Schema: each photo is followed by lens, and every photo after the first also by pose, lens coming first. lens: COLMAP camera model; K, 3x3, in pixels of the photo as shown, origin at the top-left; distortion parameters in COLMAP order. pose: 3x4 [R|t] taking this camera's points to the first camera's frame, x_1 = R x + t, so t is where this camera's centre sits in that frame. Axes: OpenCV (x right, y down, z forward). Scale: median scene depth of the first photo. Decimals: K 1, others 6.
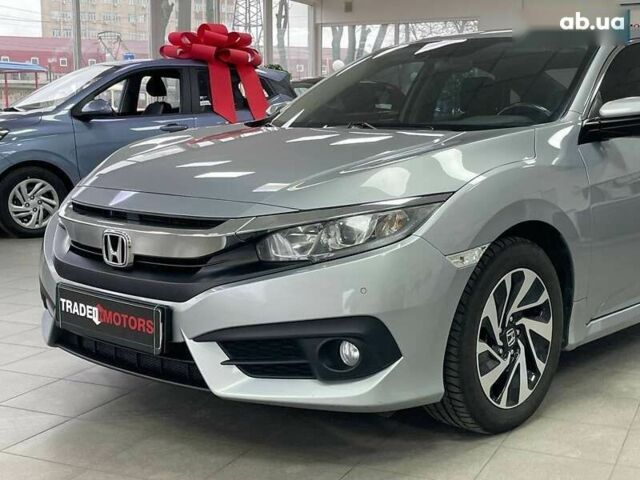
lens RADIAL K [[921.2, 0, 318.3], [0, 921.2, 237.7], [0, 0, 1]] dist [0.071025, 0.000000]
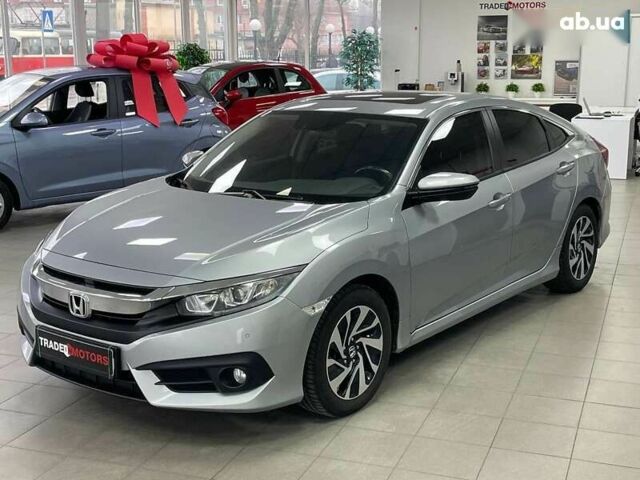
lens RADIAL K [[921.2, 0, 322.8], [0, 921.2, 235.0], [0, 0, 1]] dist [0.071025, 0.000000]
pose [[0.996230, -0.027079, 0.082416, 0.045687], [0.021048, 0.997096, 0.073191, -0.193336], [-0.084158, -0.071180, 0.993907, -0.464336]]
